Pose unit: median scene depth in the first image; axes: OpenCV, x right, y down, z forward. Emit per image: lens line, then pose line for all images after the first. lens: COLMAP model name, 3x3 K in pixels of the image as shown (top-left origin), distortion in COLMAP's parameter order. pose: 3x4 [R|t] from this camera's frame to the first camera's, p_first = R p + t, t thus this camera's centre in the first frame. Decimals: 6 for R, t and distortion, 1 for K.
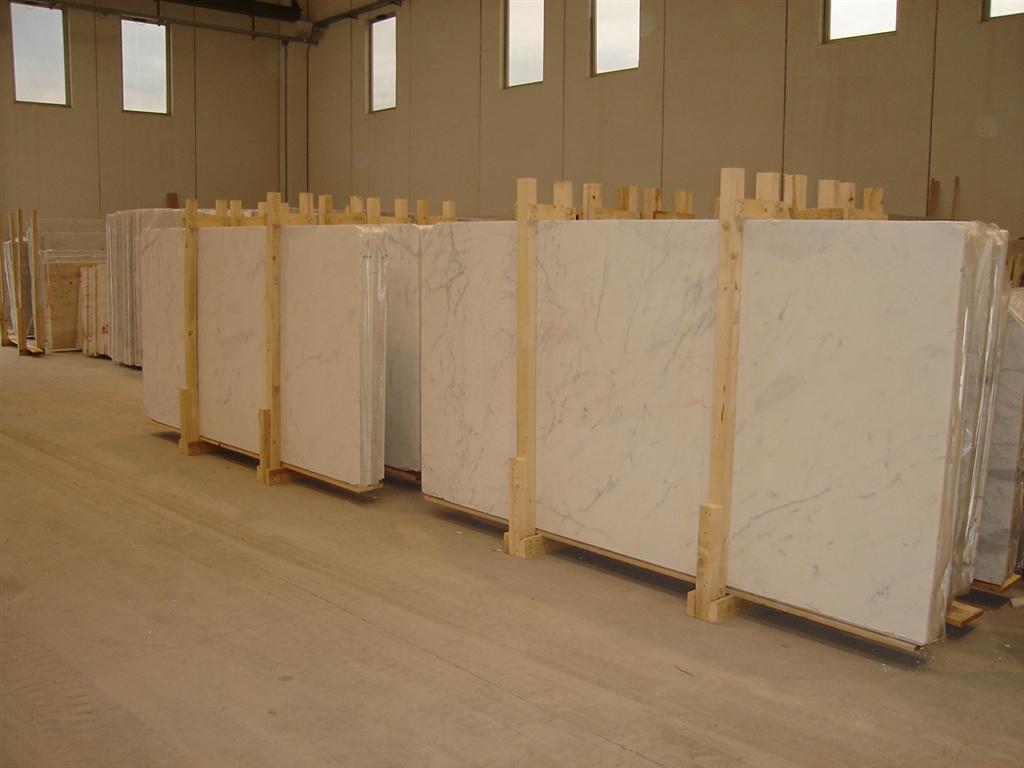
lens RADIAL K [[983.6, 0, 532.2], [0, 983.6, 403.9], [0, 0, 1]] dist [-0.184045, 0.120196]
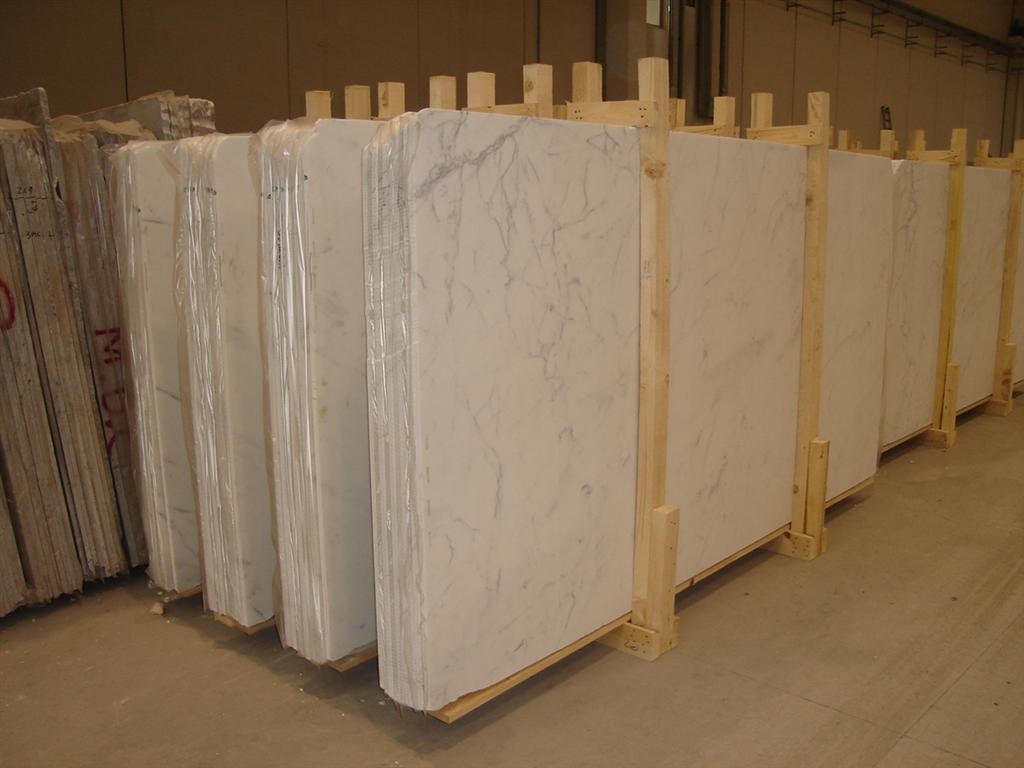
lens RADIAL K [[983.6, 0, 532.2], [0, 983.6, 403.9], [0, 0, 1]] dist [-0.184045, 0.120196]
pose [[-0.062194, -0.228909, 0.971459, -1.041519], [0.153164, 0.959625, 0.235926, -0.234169], [-0.986242, 0.163466, -0.024622, 1.436035]]
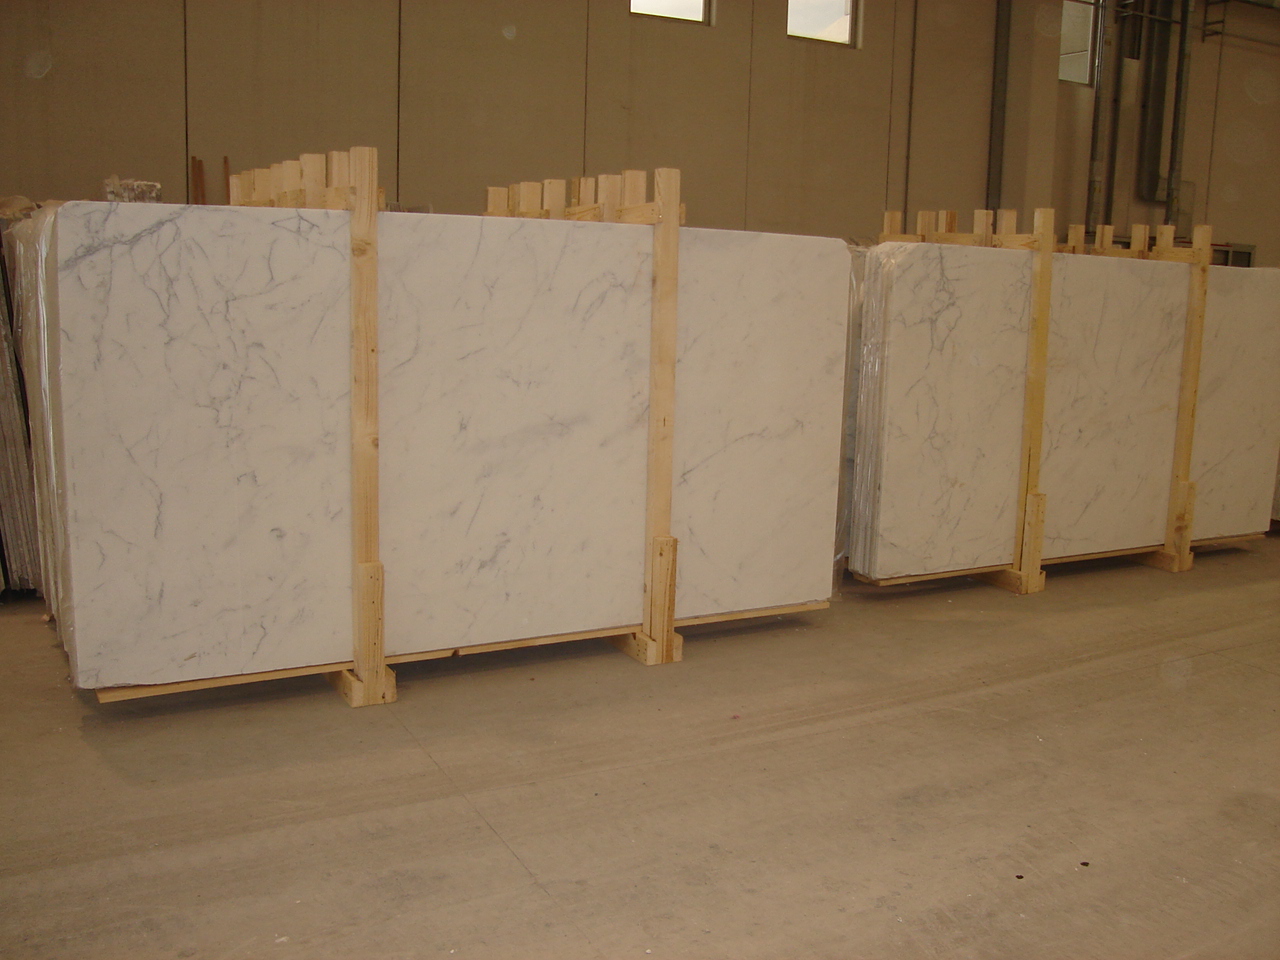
lens RADIAL K [[1229.5, 0, 665.2], [0, 1229.5, 504.8], [0, 0, 1]] dist [-0.184045, 0.120196]
pose [[0.257954, -0.187732, 0.947743, -1.173250], [0.123228, 0.979322, 0.160448, -0.161624], [-0.958266, 0.075401, 0.275754, 0.953176]]
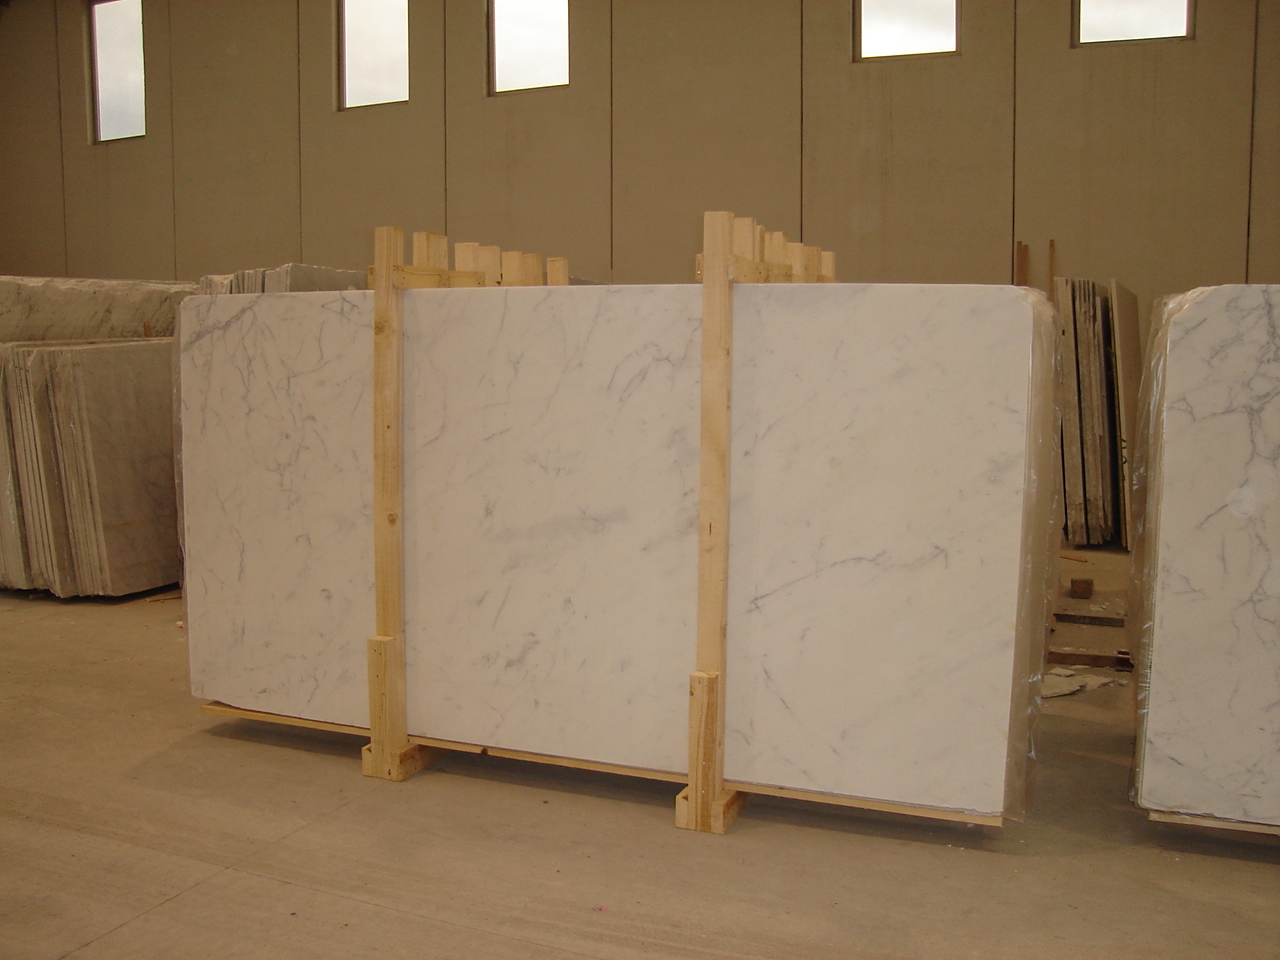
lens RADIAL K [[1229.5, 0, 665.2], [0, 1229.5, 504.8], [0, 0, 1]] dist [-0.184045, 0.120196]
pose [[0.918409, -0.062381, 0.390684, -0.621630], [0.072560, 0.997300, -0.011332, -0.085921], [-0.388922, 0.038756, 0.920455, 0.554973]]
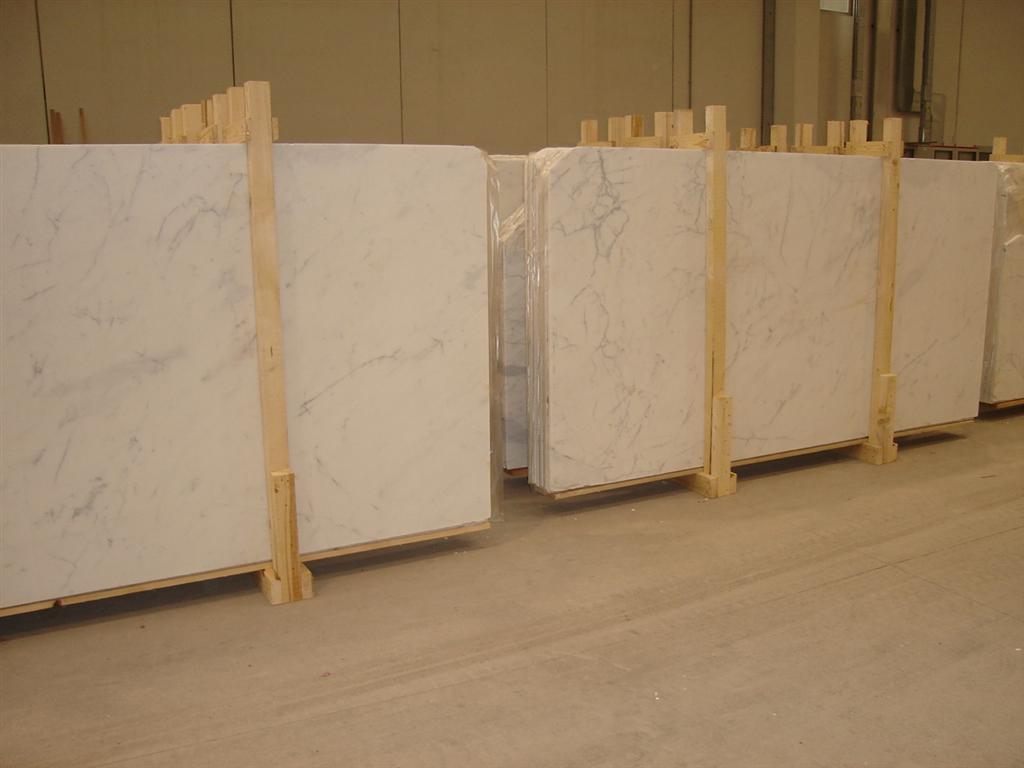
lens RADIAL K [[983.6, 0, 532.2], [0, 983.6, 403.9], [0, 0, 1]] dist [-0.184045, 0.120196]
pose [[0.266163, -0.223127, 0.937748, -0.904105], [0.164187, 0.969118, 0.183990, -0.136074], [-0.949842, 0.104995, 0.294578, 0.833720]]
